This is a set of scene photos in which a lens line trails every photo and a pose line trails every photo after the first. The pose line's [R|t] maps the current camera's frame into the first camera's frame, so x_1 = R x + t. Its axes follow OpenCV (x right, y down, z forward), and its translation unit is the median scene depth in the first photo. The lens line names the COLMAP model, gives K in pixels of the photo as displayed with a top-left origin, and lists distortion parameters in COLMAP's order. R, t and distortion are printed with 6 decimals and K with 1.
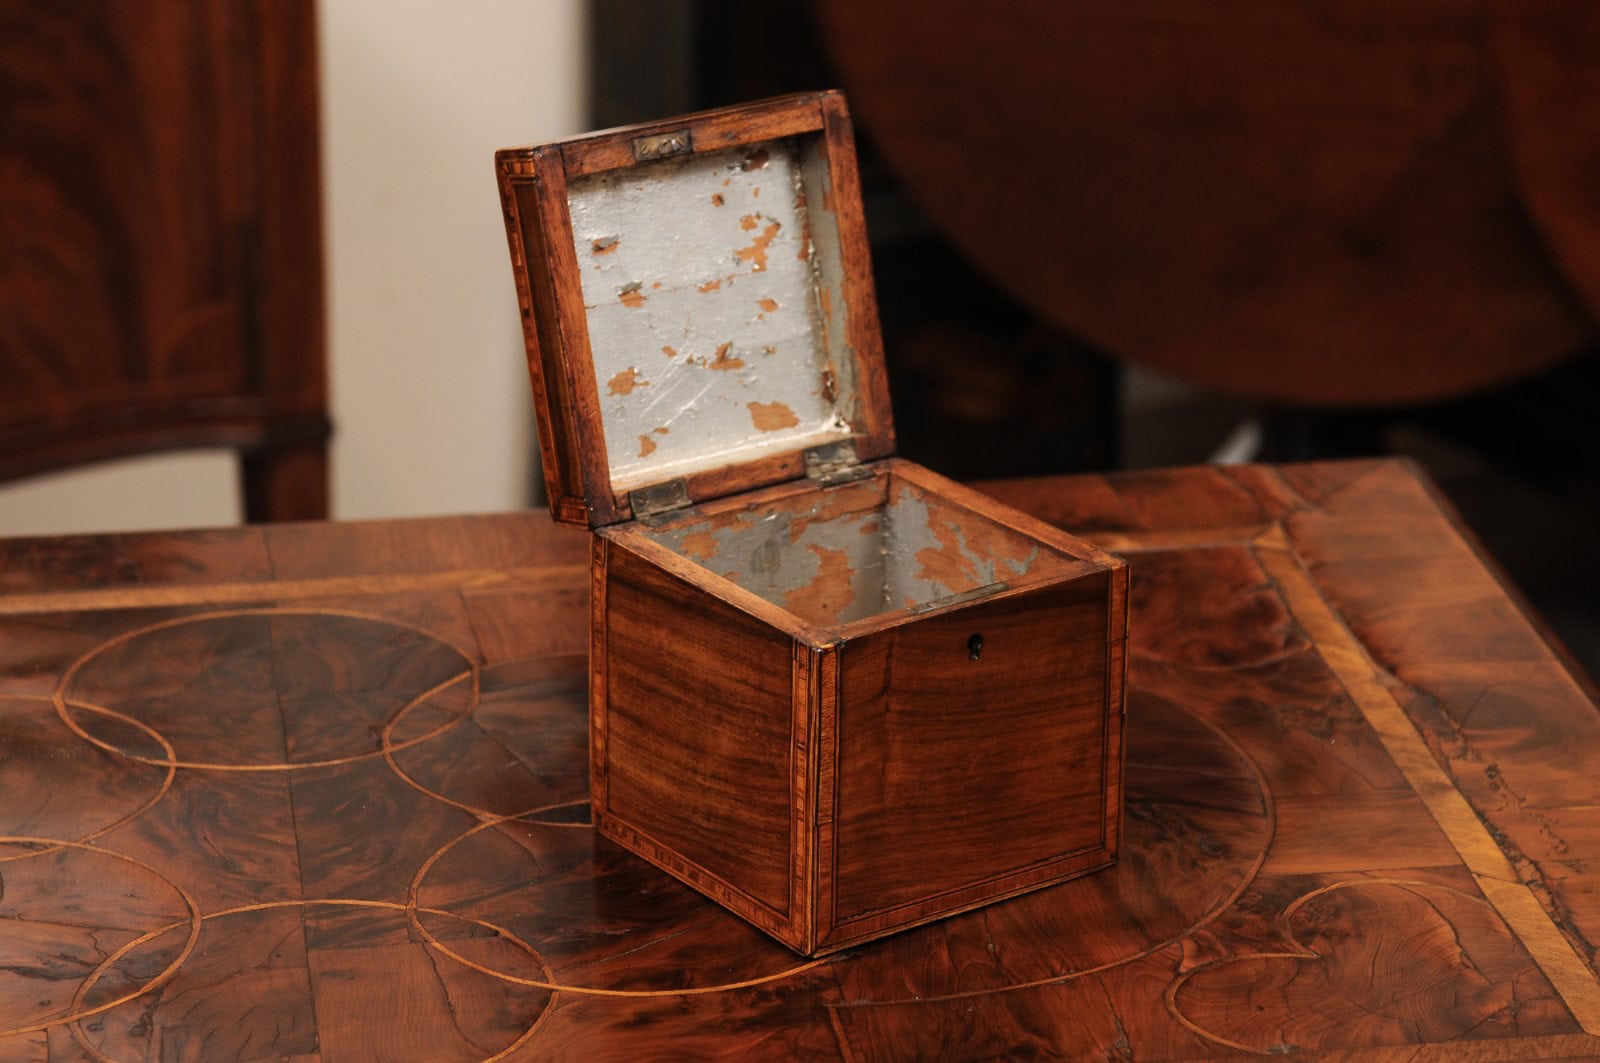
lens RADIAL K [[4610.5, 0, 800.0], [0, 4610.5, 531.5], [0, 0, 1]] dist [0.062534, 1.062466]
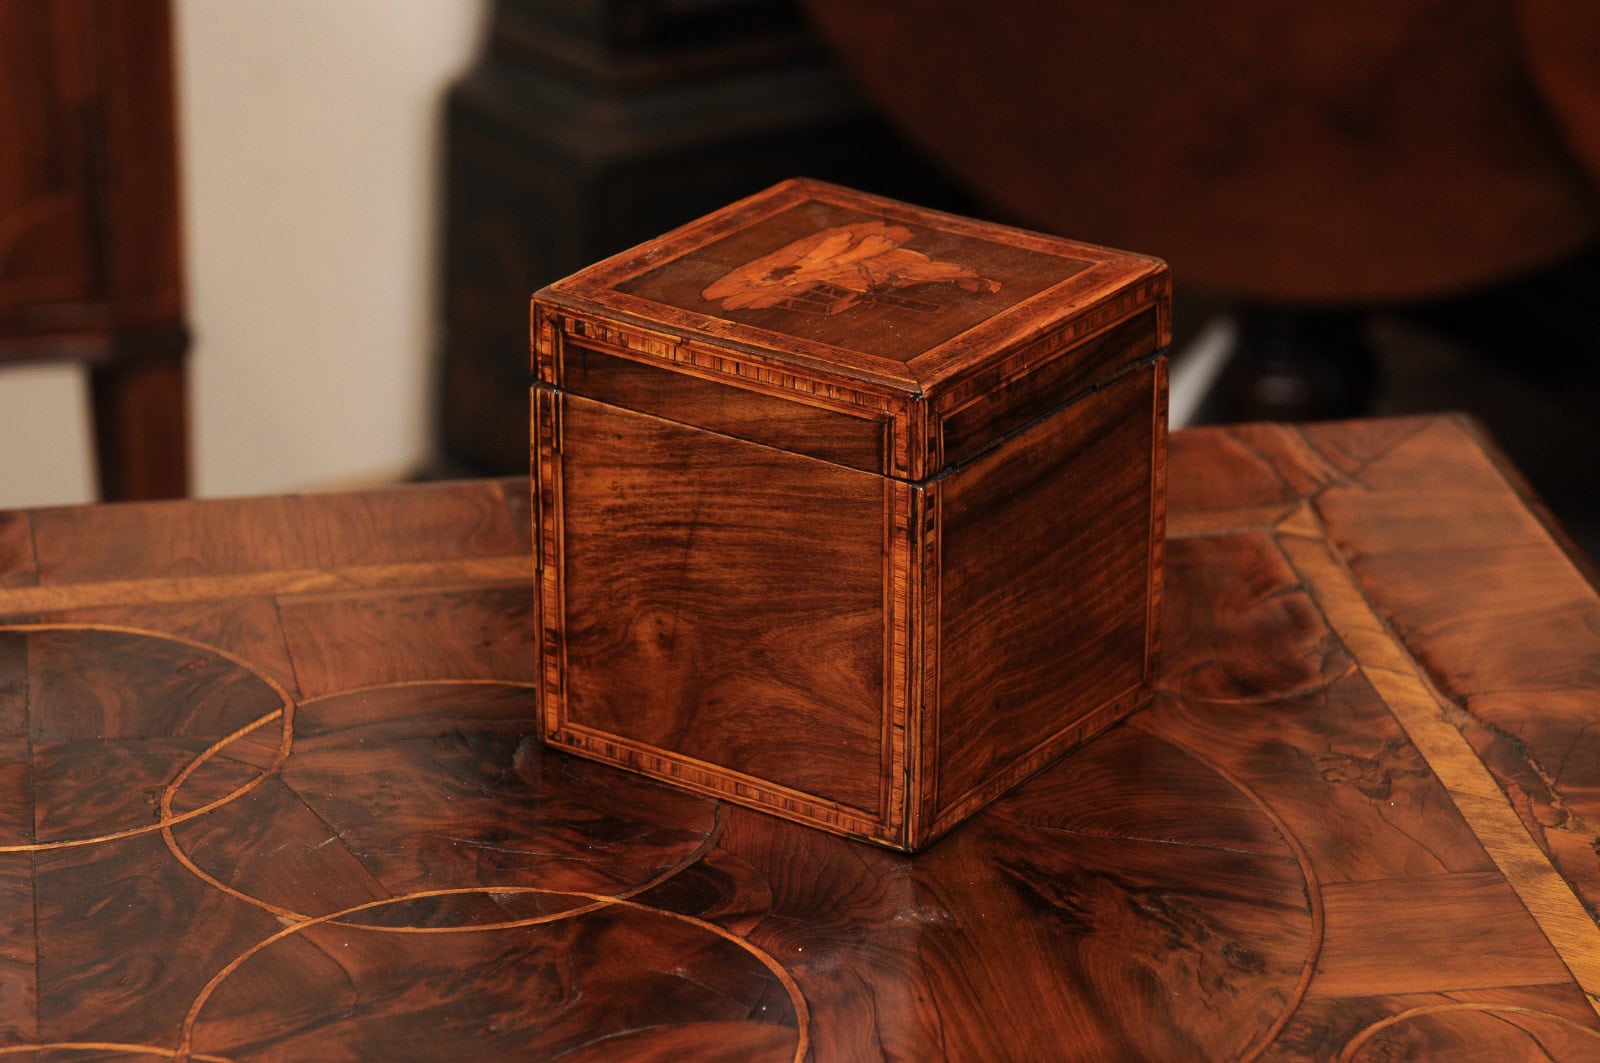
lens RADIAL K [[4610.5, 0, 800.0], [0, 4610.5, 531.5], [0, 0, 1]] dist [0.062534, 1.062466]
pose [[0.999905, -0.003597, 0.013296, 0.006156], [0.003185, 0.999517, 0.030926, -0.024808], [-0.013401, -0.030881, 0.999433, 0.232888]]
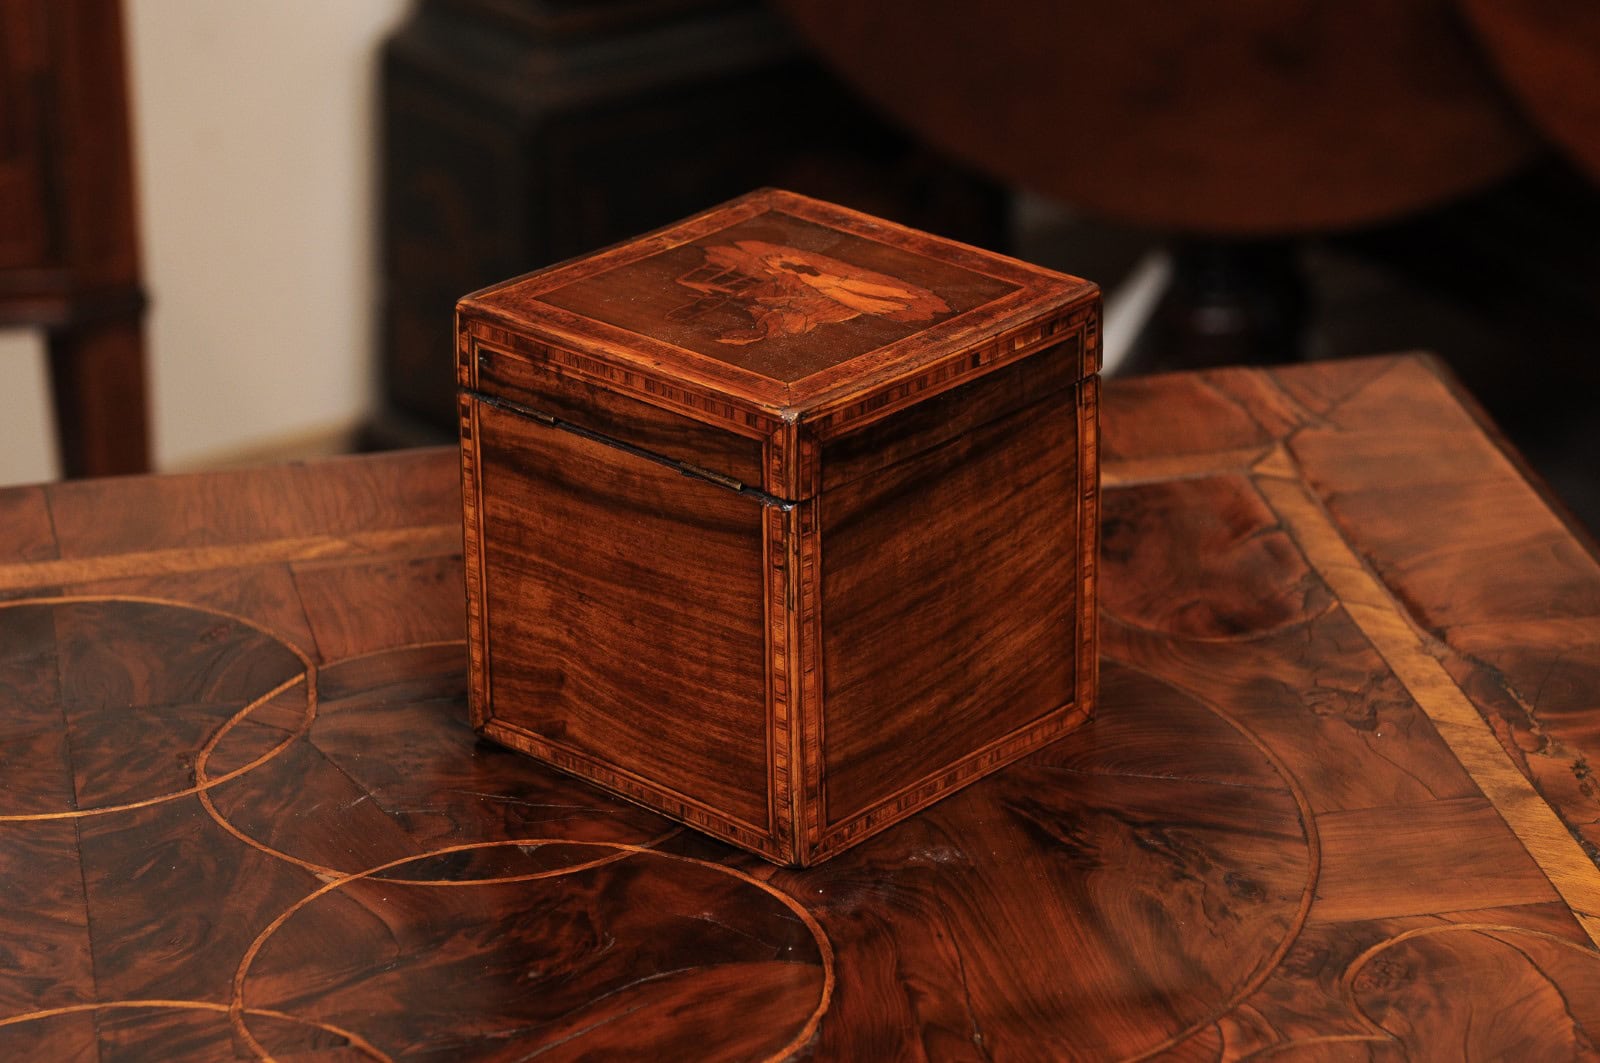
lens RADIAL K [[4610.5, 0, 800.0], [0, 4610.5, 531.5], [0, 0, 1]] dist [0.062534, 1.062466]
pose [[0.999006, -0.031415, 0.031626, -0.010128], [0.029940, 0.998489, 0.046070, -0.030610], [-0.033026, -0.045077, 0.998437, 0.203144]]
